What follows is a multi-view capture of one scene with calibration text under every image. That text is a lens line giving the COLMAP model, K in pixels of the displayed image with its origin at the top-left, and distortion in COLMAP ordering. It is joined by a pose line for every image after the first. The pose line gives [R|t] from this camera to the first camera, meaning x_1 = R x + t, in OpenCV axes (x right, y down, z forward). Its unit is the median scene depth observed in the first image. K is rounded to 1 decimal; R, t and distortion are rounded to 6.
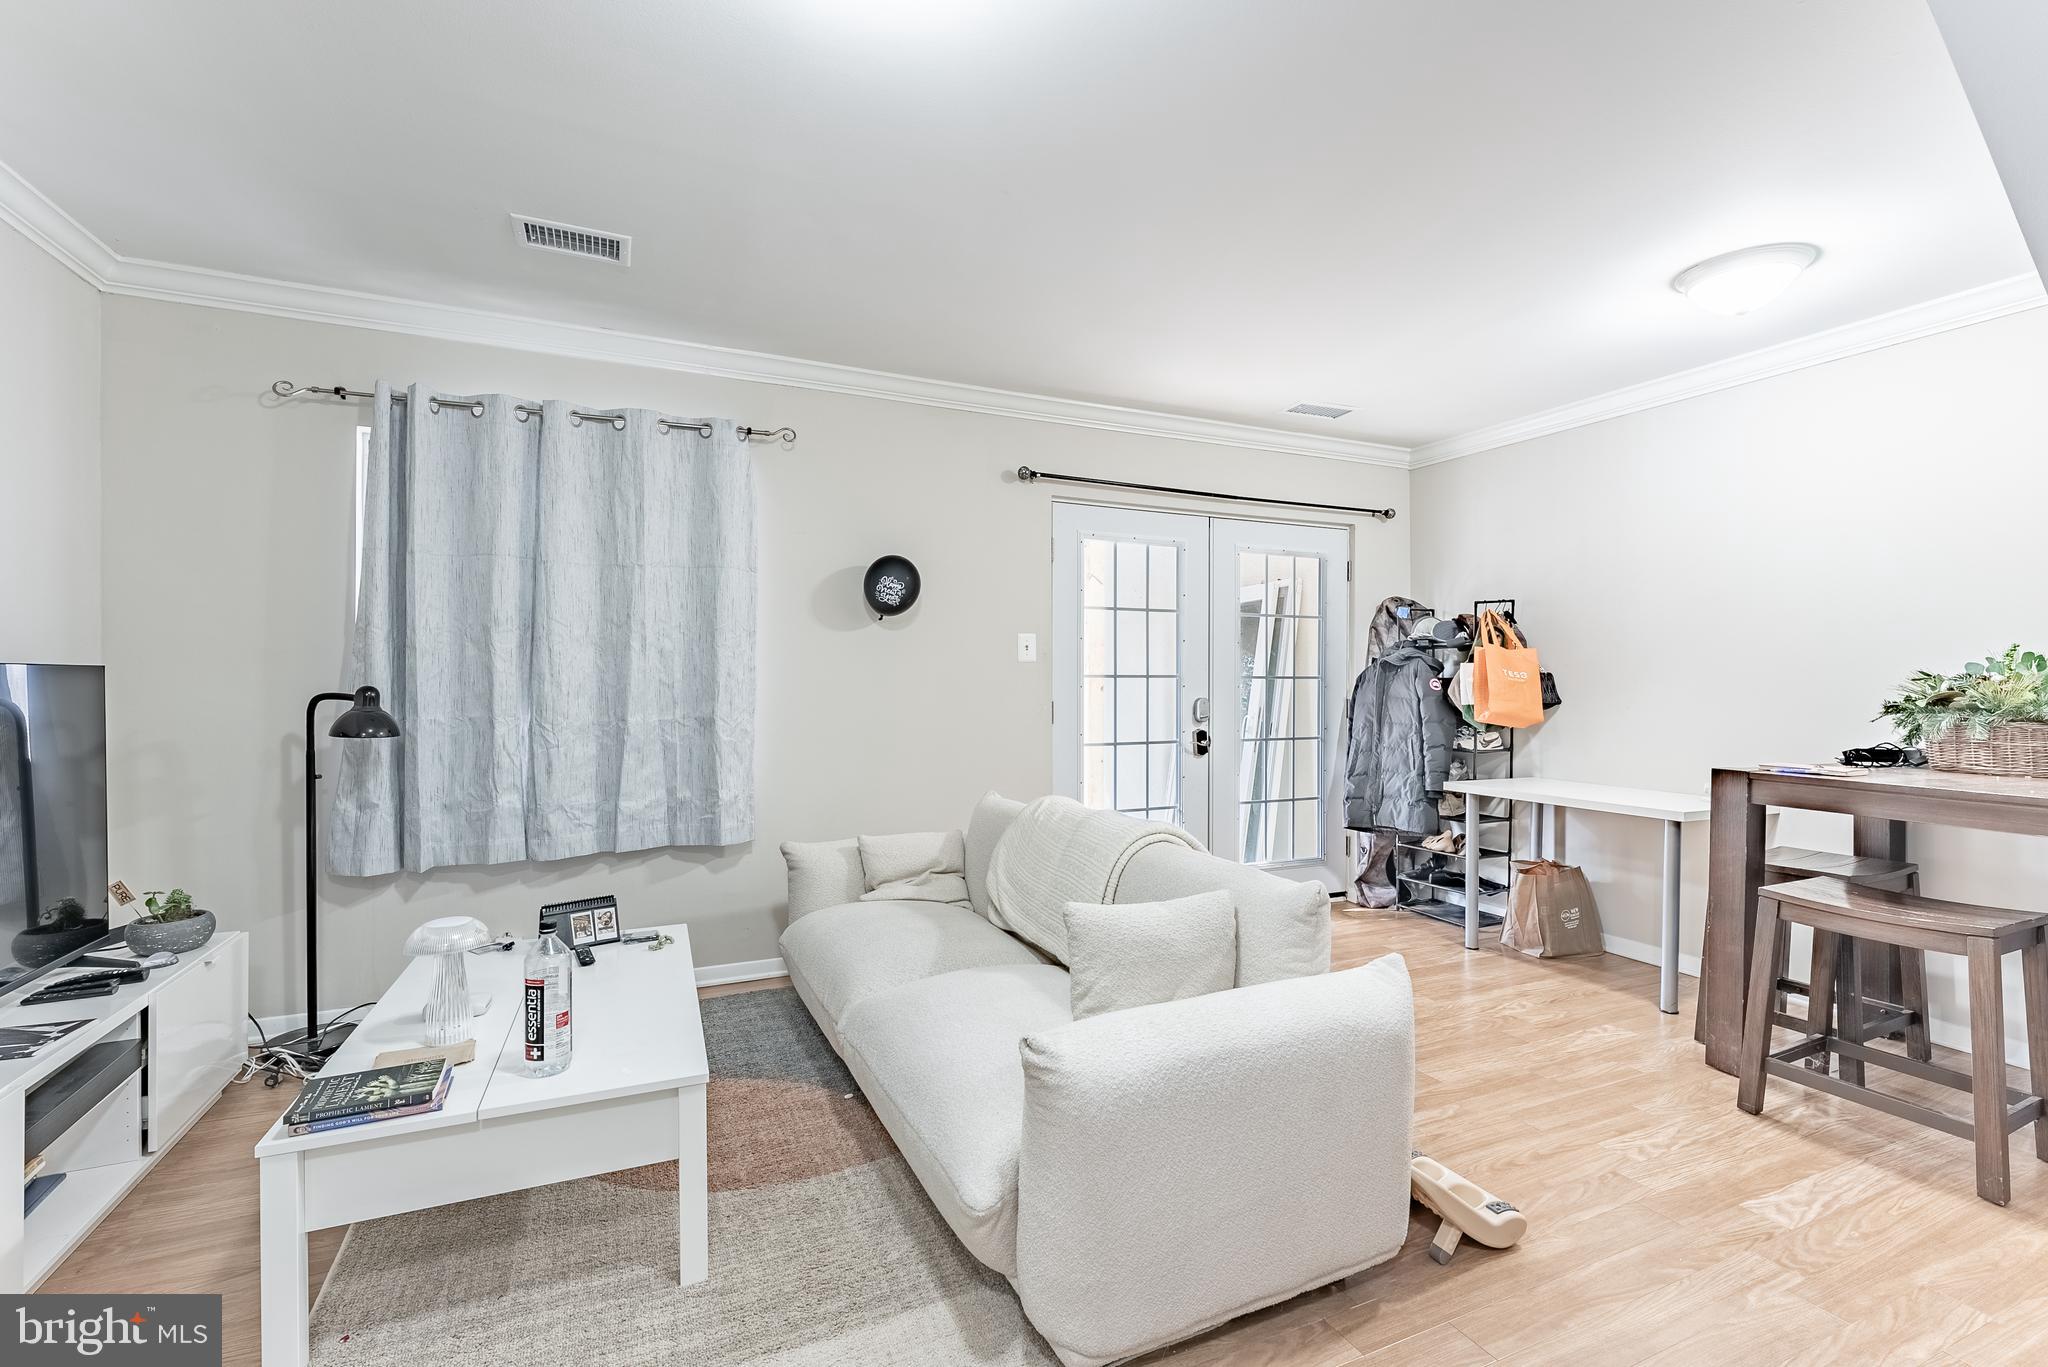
lens RADIAL K [[892.2, 0, 1026.2], [0, 892.2, 685.2], [0, 0, 1]] dist [-0.000632, 0.000015]
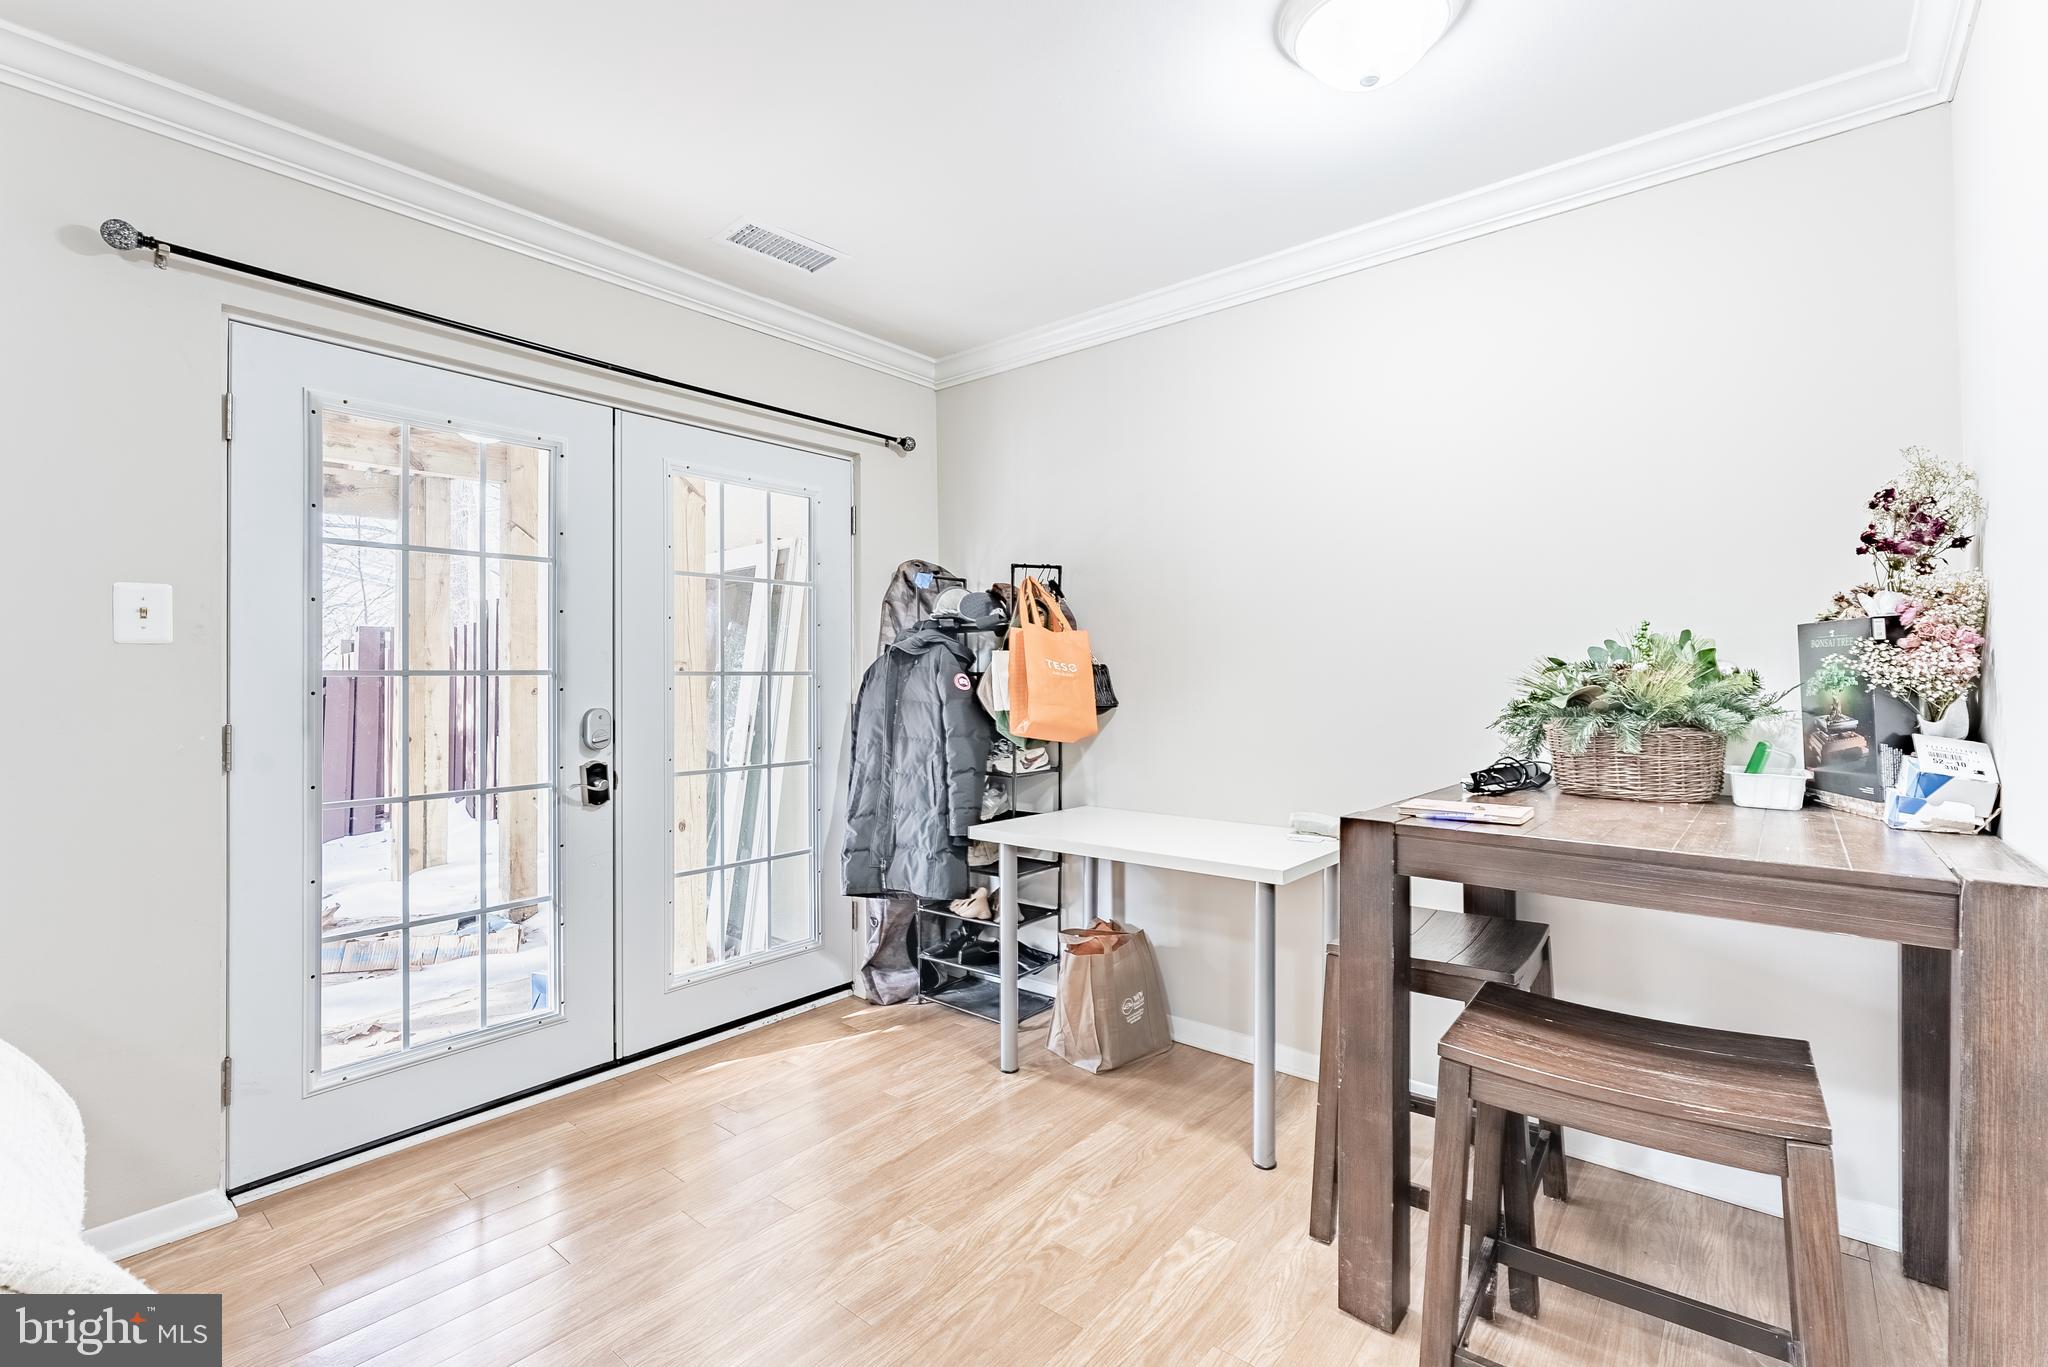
lens RADIAL K [[892.2, 0, 1024.2], [0, 892.2, 678.4], [0, 0, 1]] dist [-0.000632, 0.000015]
pose [[0.902199, -0.009031, 0.431225, 0.206132], [0.010783, 0.999941, -0.001618, -0.001927], [-0.431184, 0.006110, 0.902243, 0.357465]]
